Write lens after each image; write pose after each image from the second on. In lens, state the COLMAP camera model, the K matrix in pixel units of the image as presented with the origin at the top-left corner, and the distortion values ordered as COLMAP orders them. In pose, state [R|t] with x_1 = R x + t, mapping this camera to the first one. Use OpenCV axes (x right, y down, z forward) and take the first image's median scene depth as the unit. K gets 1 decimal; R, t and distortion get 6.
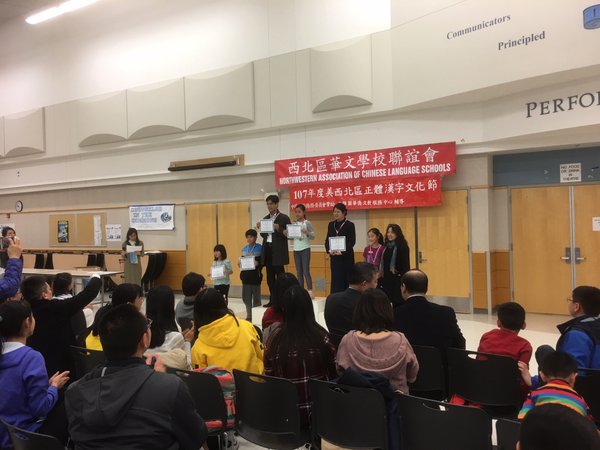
lens RADIAL K [[509.7, 0, 299.4], [0, 509.7, 224.4], [0, 0, 1]] dist [0.072609, -0.094083]
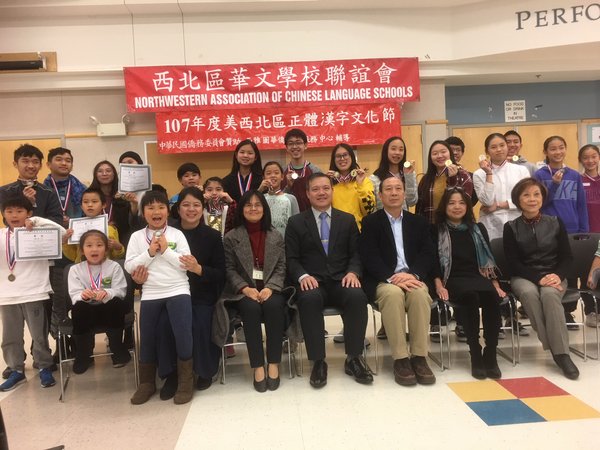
lens RADIAL K [[509.7, 0, 299.4], [0, 509.7, 224.4], [0, 0, 1]] dist [0.072609, -0.094083]
pose [[0.819557, -0.035418, 0.571902, -0.260135], [0.031378, 0.999364, 0.016924, 0.060764], [-0.572138, 0.004075, 0.820148, 0.446891]]
